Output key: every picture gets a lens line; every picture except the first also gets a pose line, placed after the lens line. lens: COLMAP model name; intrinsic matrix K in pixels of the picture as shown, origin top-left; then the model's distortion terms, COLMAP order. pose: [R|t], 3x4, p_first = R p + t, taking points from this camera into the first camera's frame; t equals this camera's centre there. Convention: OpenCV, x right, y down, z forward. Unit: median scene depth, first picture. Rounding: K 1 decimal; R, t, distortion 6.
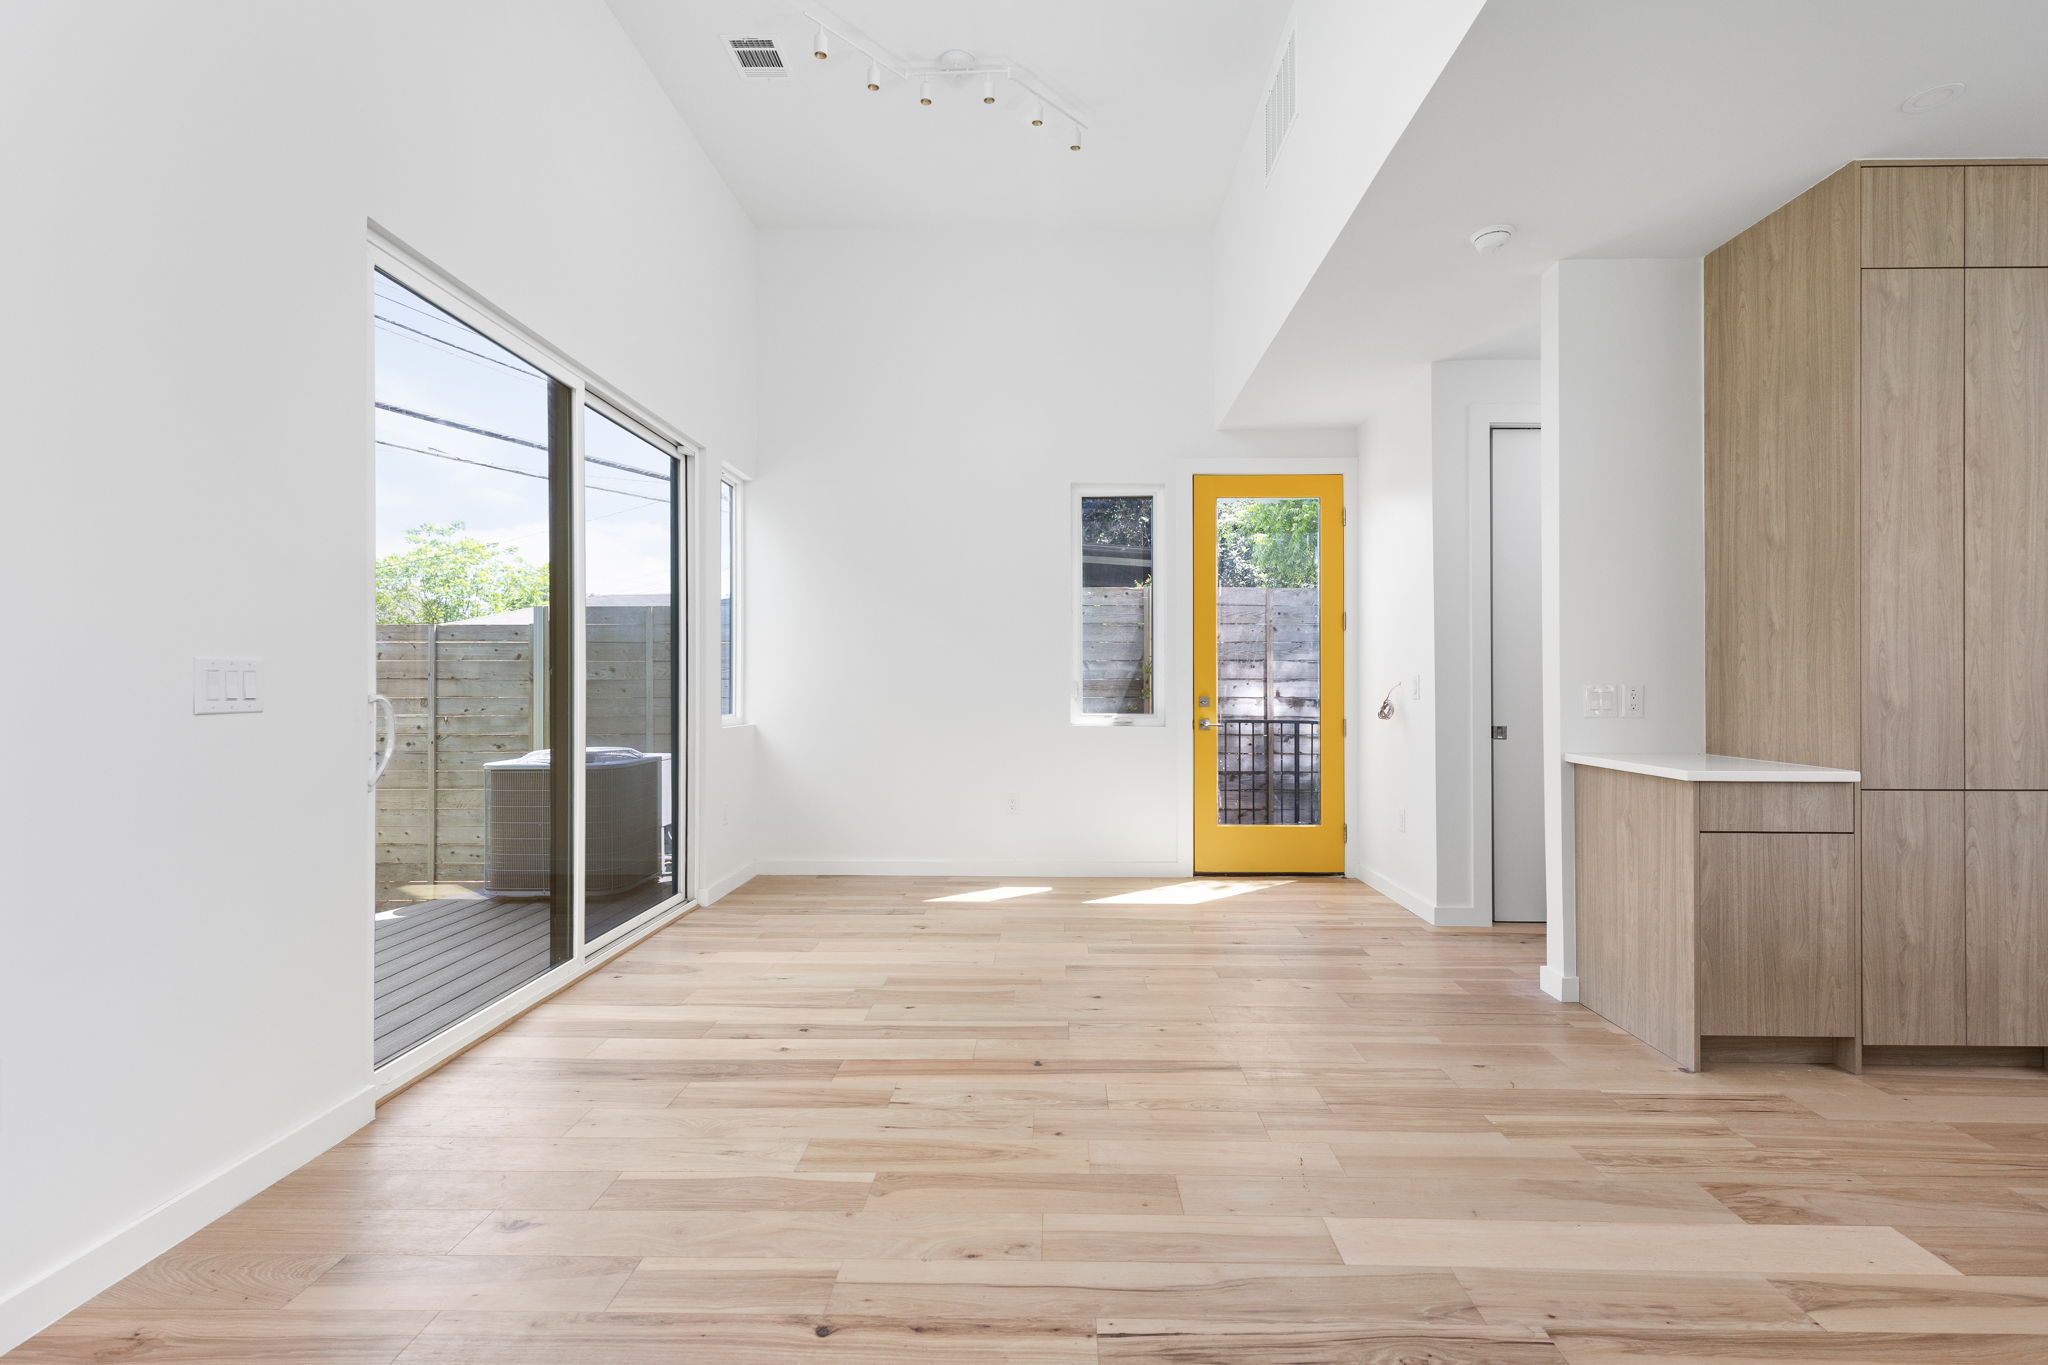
lens RADIAL K [[928.8, 0, 1024.0], [0, 928.8, 682.5], [0, 0, 1]] dist [0.001758, 0.000023]
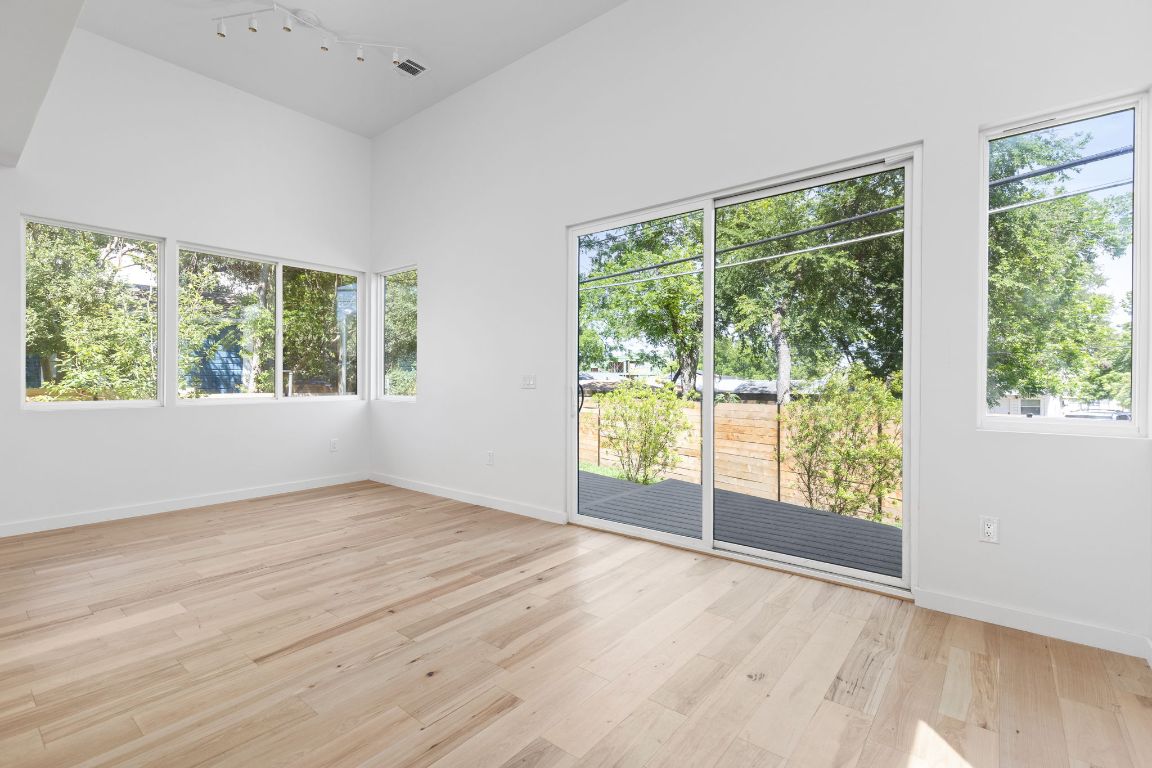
lens RADIAL K [[522.5, 0, 576.0], [0, 522.5, 384.0], [0, 0, 1]] dist [0.001758, 0.000023]
pose [[-0.605360, -0.000263, -0.795952, 0.522621], [-0.000037, 1.000000, -0.000302, 0.010929], [0.795952, -0.000154, -0.605360, 1.725932]]
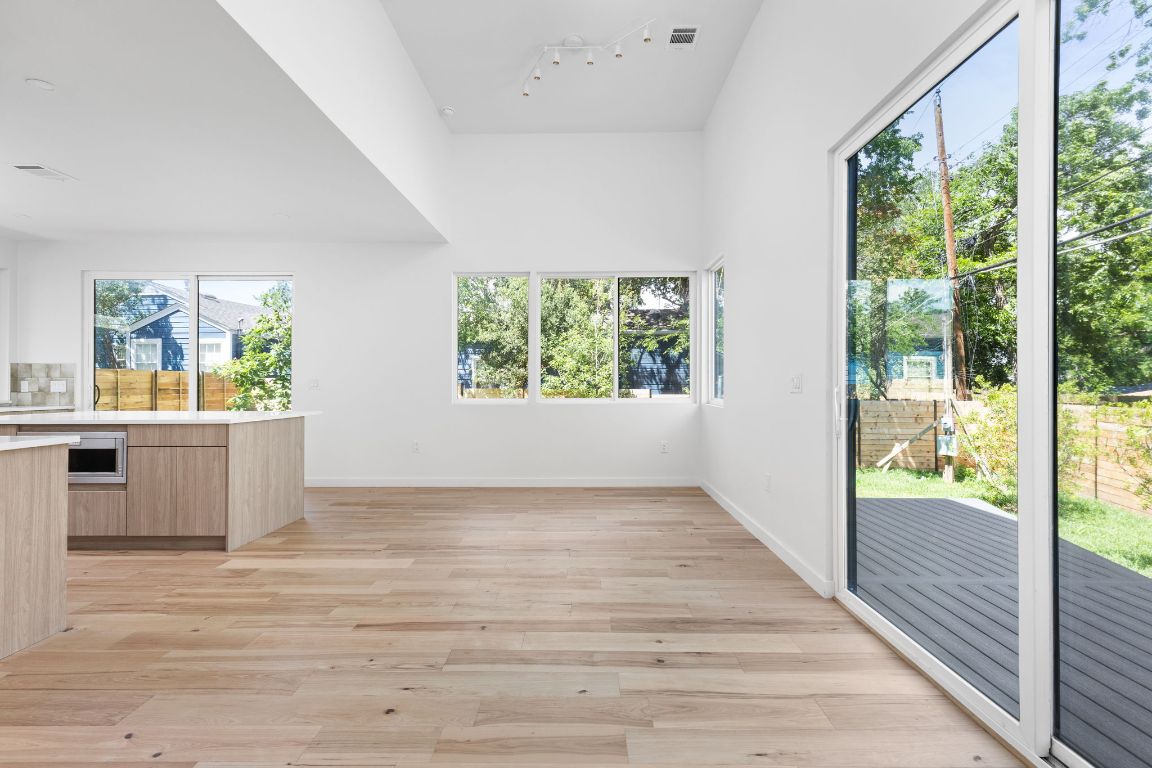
lens RADIAL K [[516.0, 0, 576.0], [0, 516.0, 384.0], [0, 0, 1]] dist [0.003279, 0.000142]
pose [[-0.999870, -0.000493, -0.016095, -0.118852], [-0.000432, 0.999993, -0.003784, 0.007806], [0.016097, -0.003776, -0.999863, 1.772958]]
